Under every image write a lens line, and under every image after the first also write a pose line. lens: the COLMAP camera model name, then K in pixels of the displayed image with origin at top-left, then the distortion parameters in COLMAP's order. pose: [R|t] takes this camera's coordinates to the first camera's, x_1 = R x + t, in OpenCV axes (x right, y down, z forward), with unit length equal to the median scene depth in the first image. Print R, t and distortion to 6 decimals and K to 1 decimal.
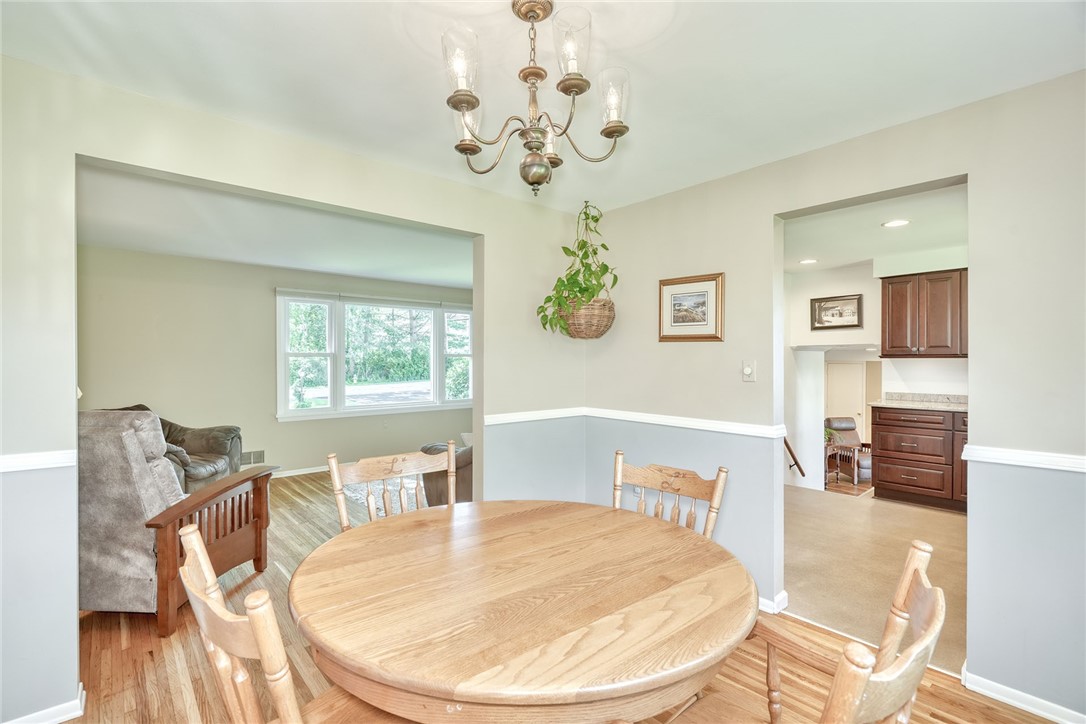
lens RADIAL K [[497.6, 0, 543.0], [0, 497.6, 362.0], [0, 0, 1]] dist [0.003582, 0.000601]
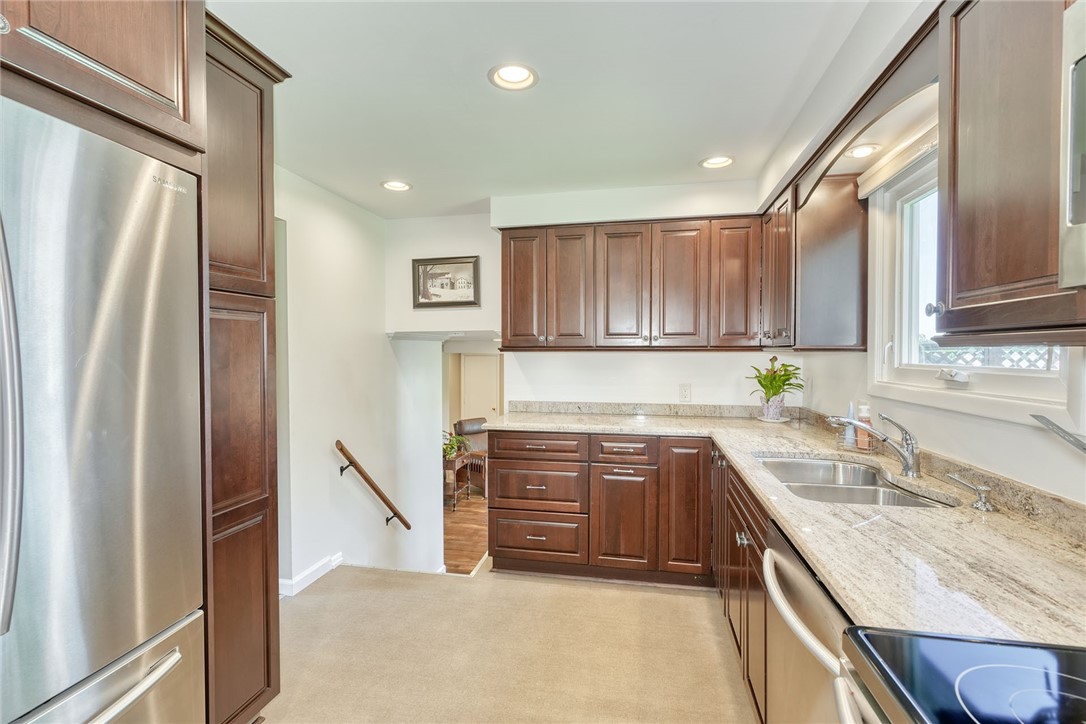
lens RADIAL K [[491.9, 0, 540.2], [0, 491.9, 360.6], [0, 0, 1]] dist [-0.001701, 0.000823]
pose [[0.801500, -0.012128, 0.597872, 0.301848], [0.003383, 0.999870, 0.015747, -0.005435], [-0.597986, -0.010599, 0.801437, 0.409655]]
